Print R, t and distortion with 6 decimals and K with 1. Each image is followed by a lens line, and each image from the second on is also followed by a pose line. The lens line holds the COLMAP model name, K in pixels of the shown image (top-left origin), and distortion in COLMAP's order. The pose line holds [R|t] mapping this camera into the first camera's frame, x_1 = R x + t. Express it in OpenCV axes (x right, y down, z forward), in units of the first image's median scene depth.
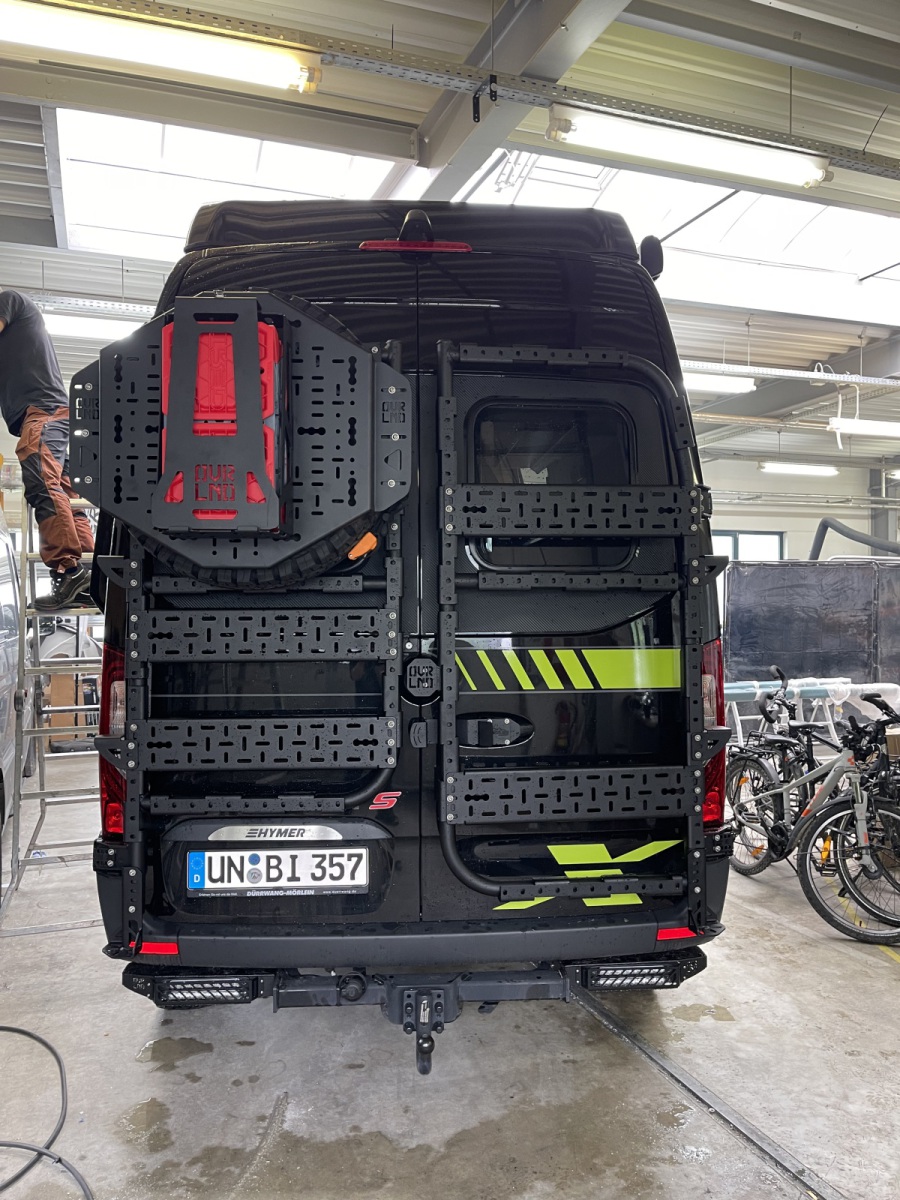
lens RADIAL K [[914.2, 0, 468.3], [0, 914.2, 596.8], [0, 0, 1]] dist [0.067324, -0.077187]
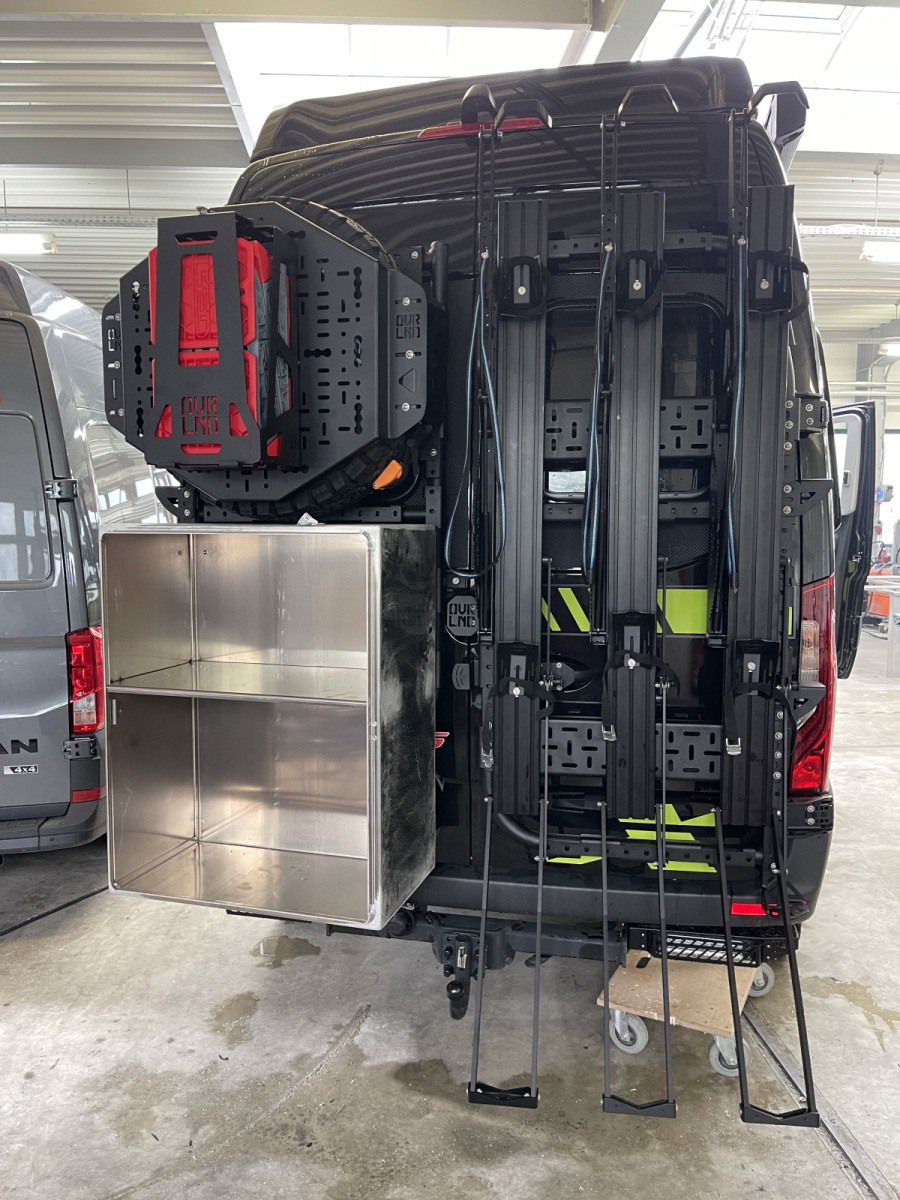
lens RADIAL K [[921.2, 0, 475.5], [0, 921.2, 599.1], [0, 0, 1]] dist [0.068141, -0.091220]
pose [[0.957397, 0.029807, -0.287231, 0.231152], [0.000899, 0.994346, 0.106187, -0.028191], [0.288772, -0.101921, 0.951957, 0.110604]]
